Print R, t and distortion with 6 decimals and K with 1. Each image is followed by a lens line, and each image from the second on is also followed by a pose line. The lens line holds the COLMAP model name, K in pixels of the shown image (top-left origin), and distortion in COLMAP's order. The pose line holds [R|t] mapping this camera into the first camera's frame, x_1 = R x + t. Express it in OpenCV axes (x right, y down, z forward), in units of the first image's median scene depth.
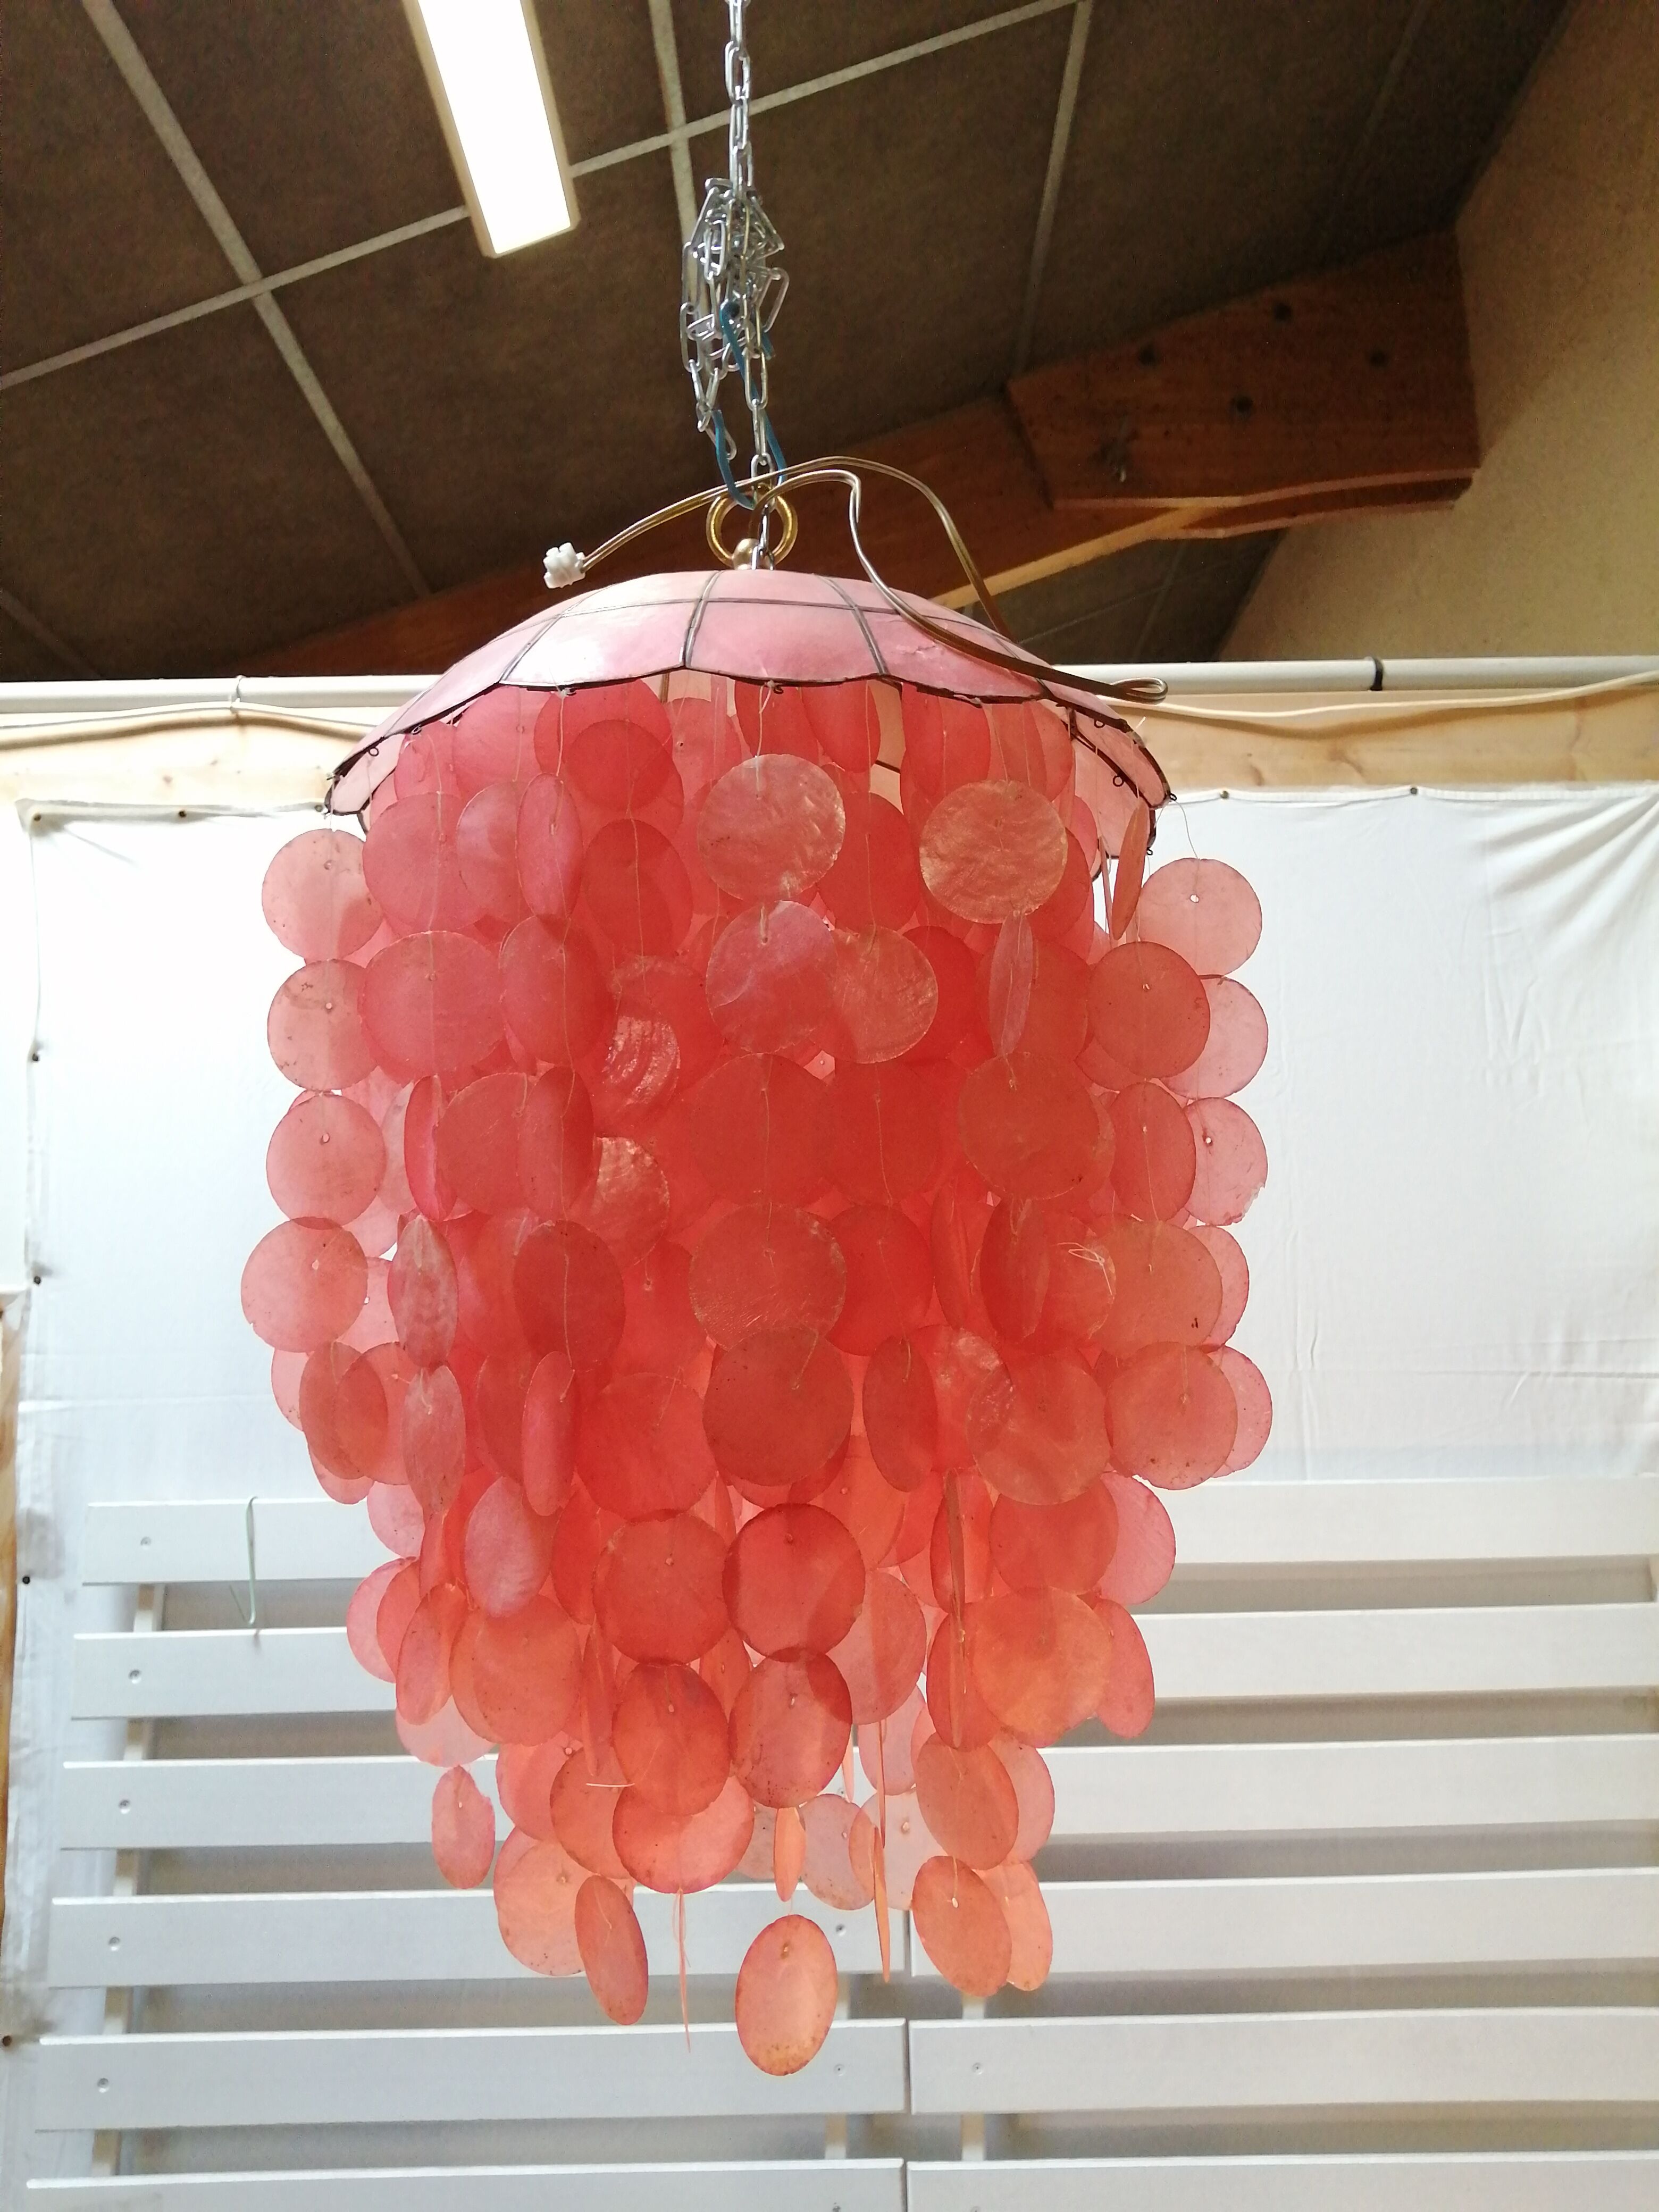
lens RADIAL K [[1630.9, 0, 816.2], [0, 1630.9, 1110.4], [0, 0, 1]] dist [0.001107, -0.000659]
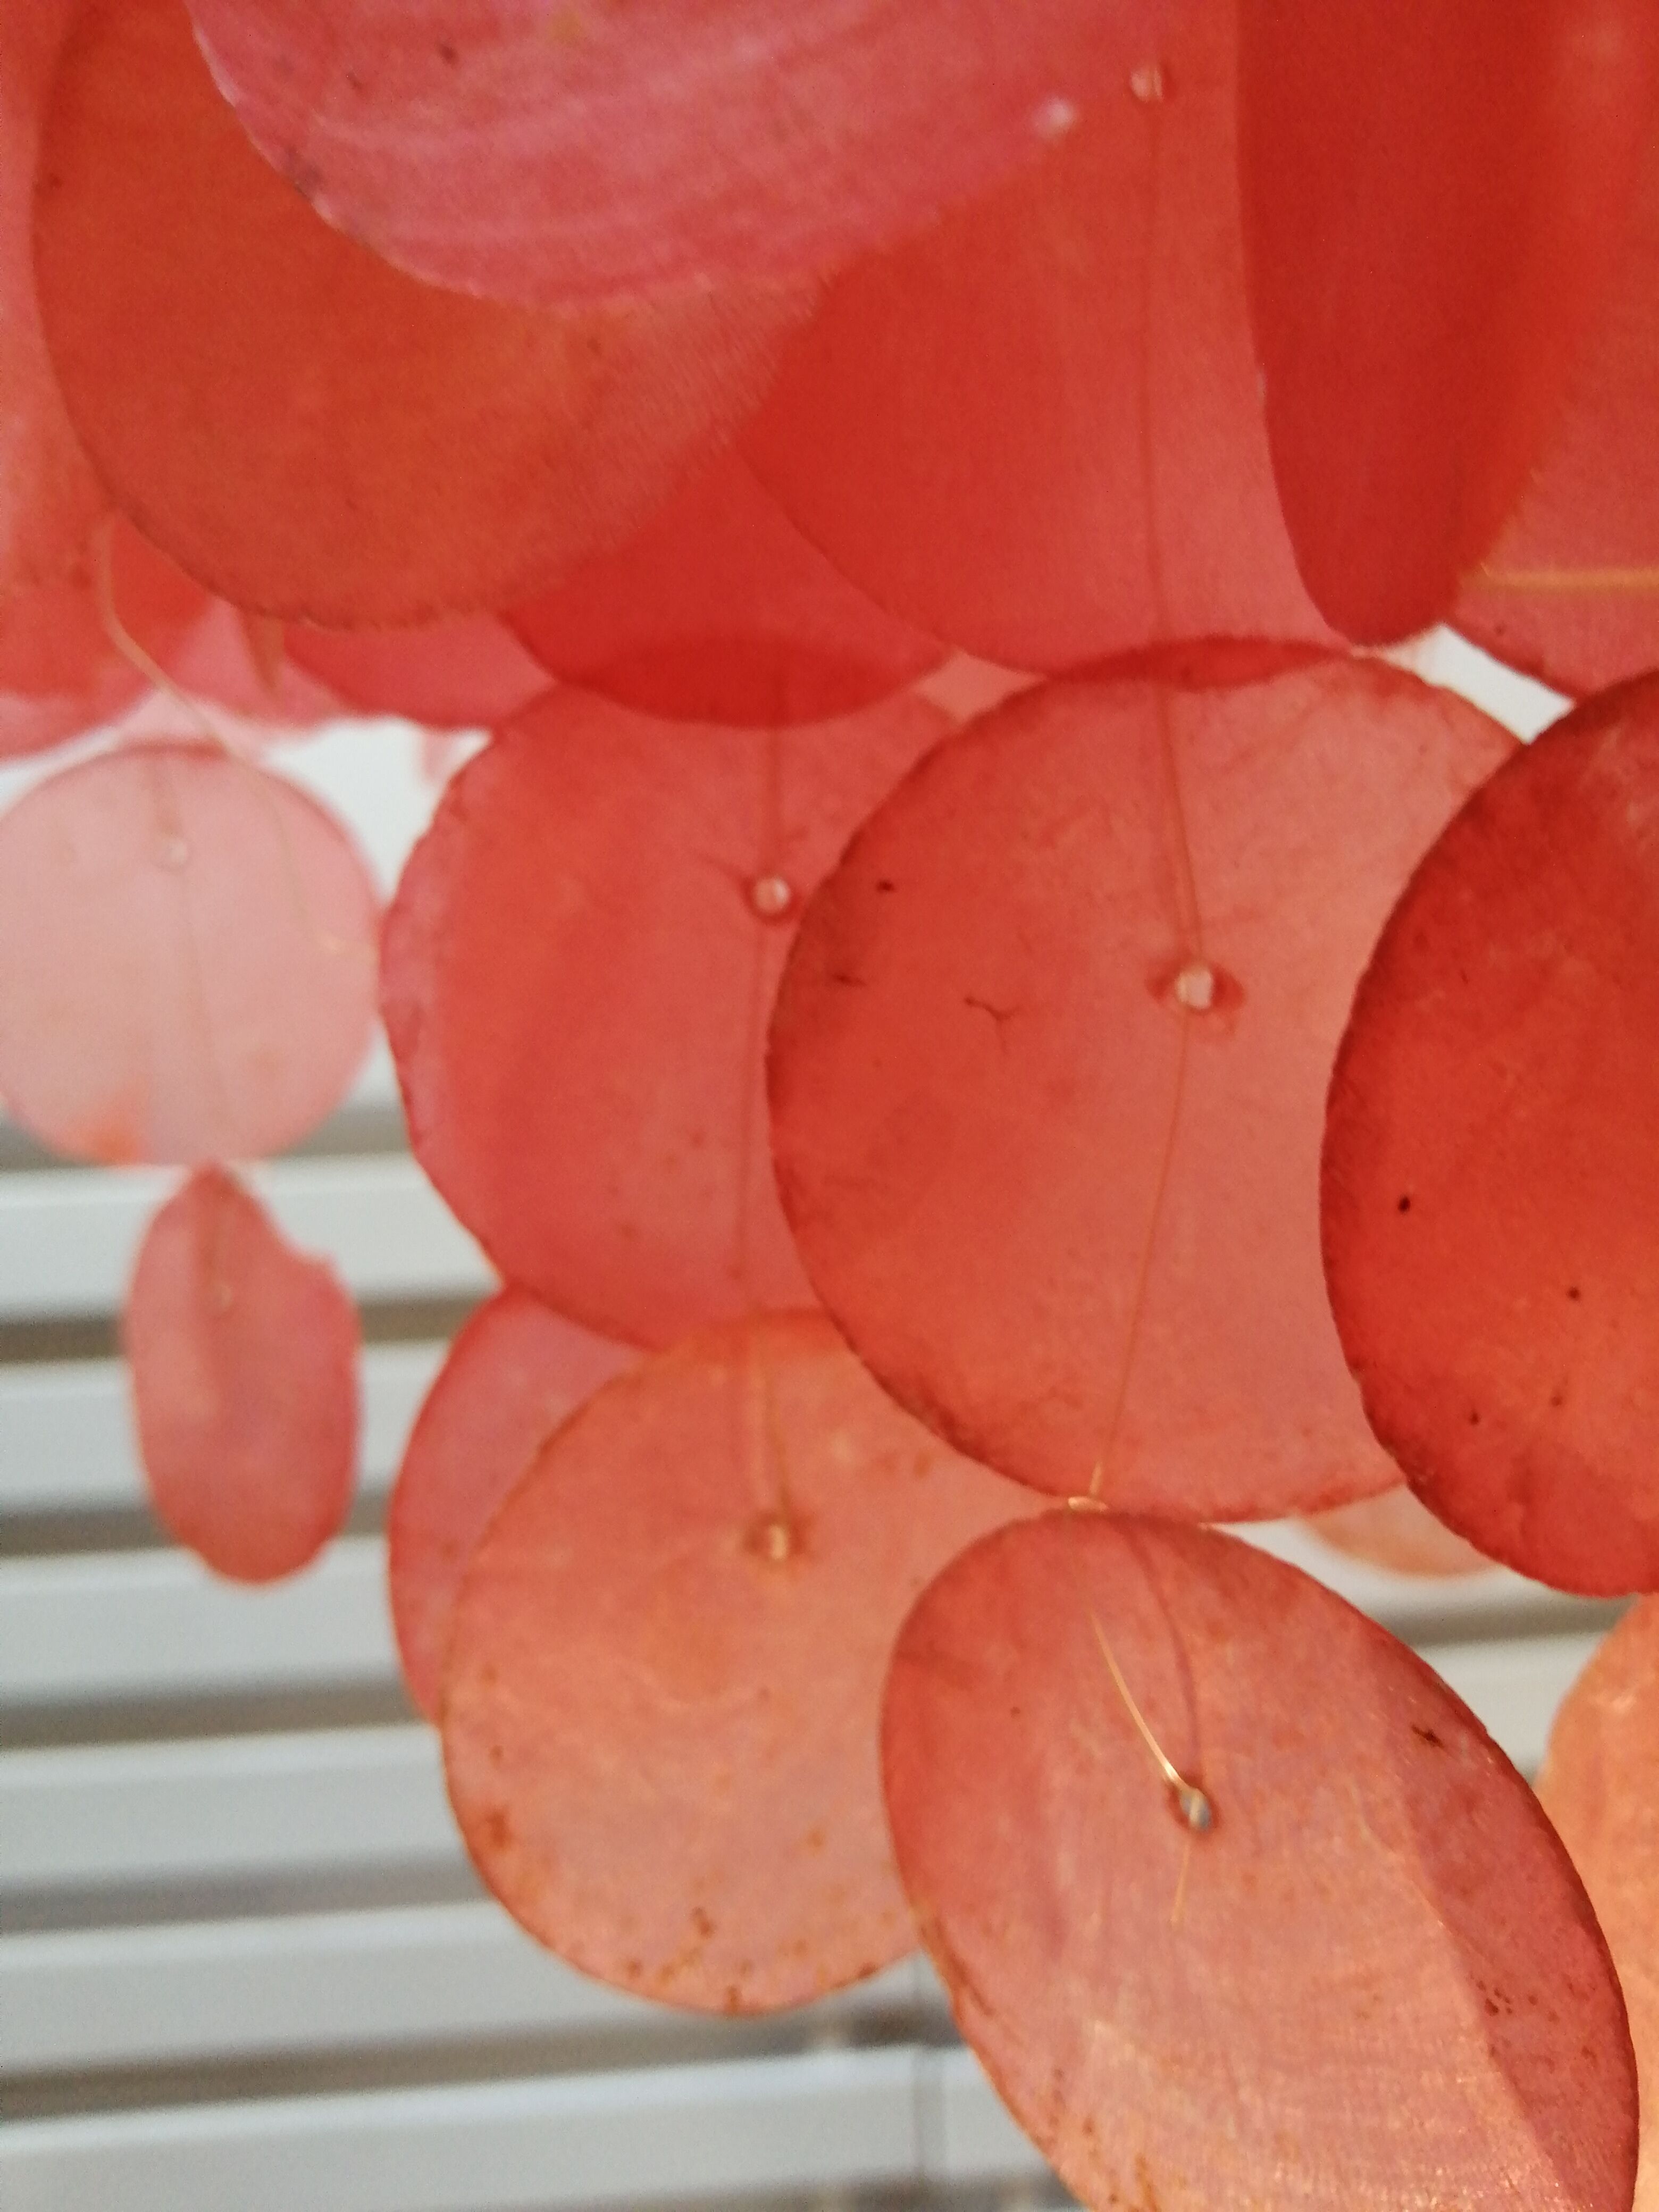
lens RADIAL K [[1762.0, 0, 829.5], [0, 1762.0, 1106.0], [0, 0, 1]] dist [0.072523, -0.169012]
pose [[0.994302, -0.015864, 0.105408, -0.171365], [-0.006659, 0.977689, 0.209950, 0.383451], [-0.106387, -0.209456, 0.972013, 0.820095]]
